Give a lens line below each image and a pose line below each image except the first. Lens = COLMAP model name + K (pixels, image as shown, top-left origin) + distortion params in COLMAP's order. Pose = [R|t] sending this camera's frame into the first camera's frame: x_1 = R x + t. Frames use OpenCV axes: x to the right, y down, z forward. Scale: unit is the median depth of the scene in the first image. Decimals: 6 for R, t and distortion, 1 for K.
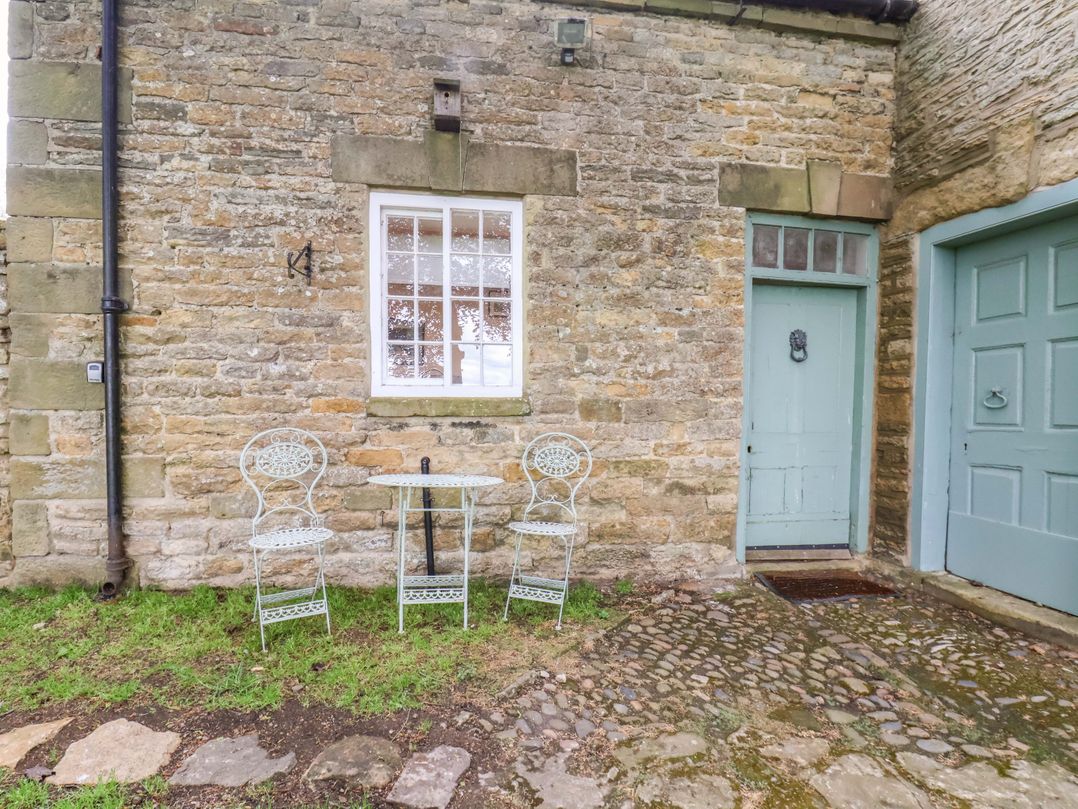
lens RADIAL K [[566.0, 0, 543.7], [0, 566.0, 413.4], [0, 0, 1]] dist [0.004001, -0.012998]
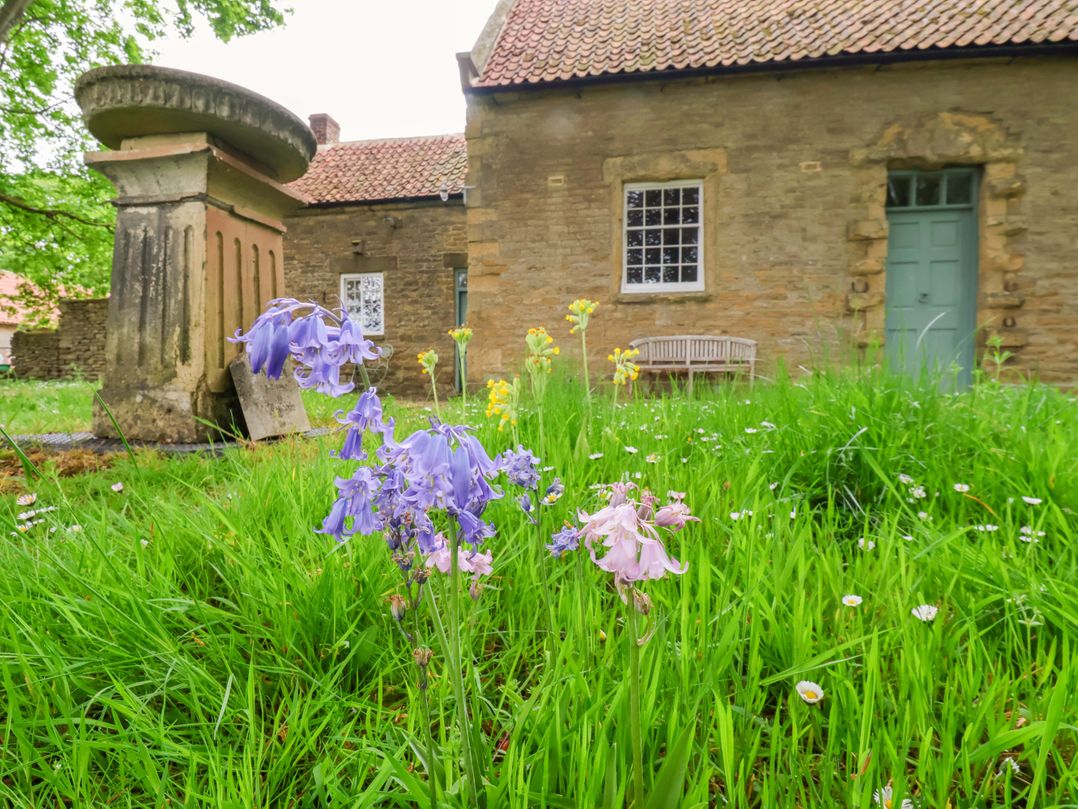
lens RADIAL K [[566.0, 0, 540.5], [0, 566.0, 411.6], [0, 0, 1]] dist [0.004001, -0.012998]
pose [[0.932270, 0.013170, -0.361525, 2.042598], [-0.008125, 0.999847, 0.015472, 0.364484], [0.361673, -0.011486, 0.932234, -1.731894]]
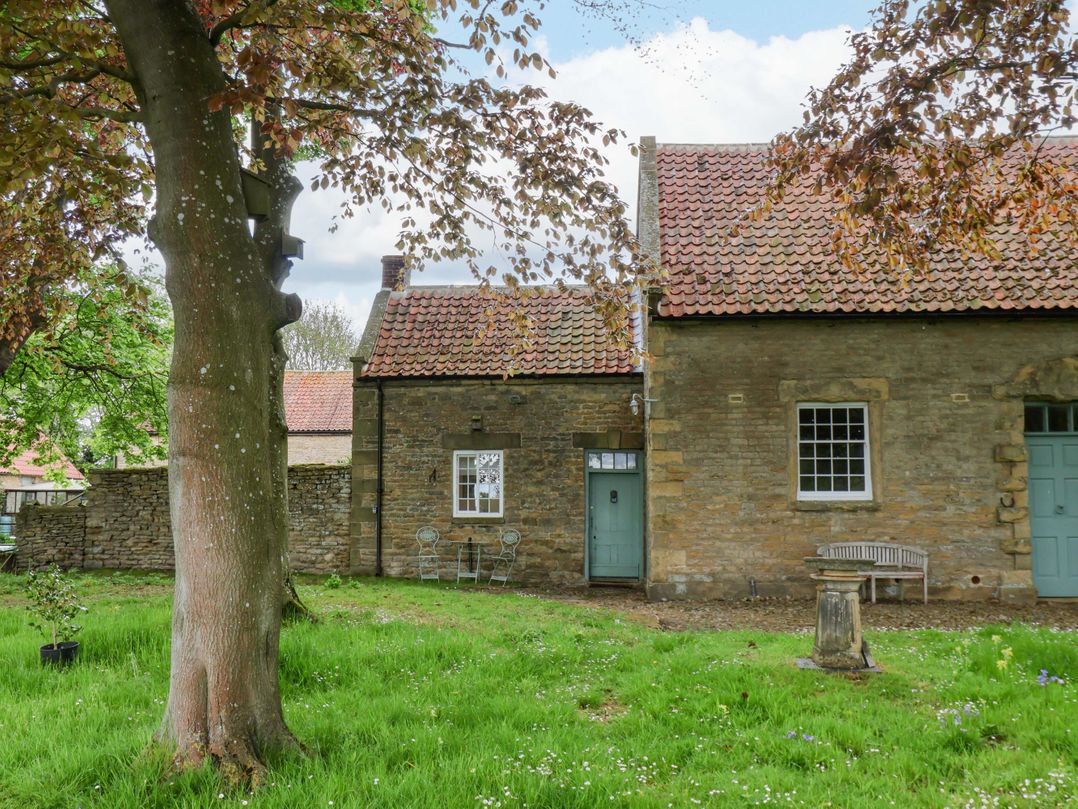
lens RADIAL K [[962.5, 0, 541.3], [0, 962.5, 439.4], [0, 0, 1]] dist [0.032328, -0.023610]
pose [[0.964724, -0.024111, -0.262159, 1.537473], [-0.003478, 0.994543, -0.104267, 0.093413], [0.263242, 0.101501, 0.959375, -3.929631]]
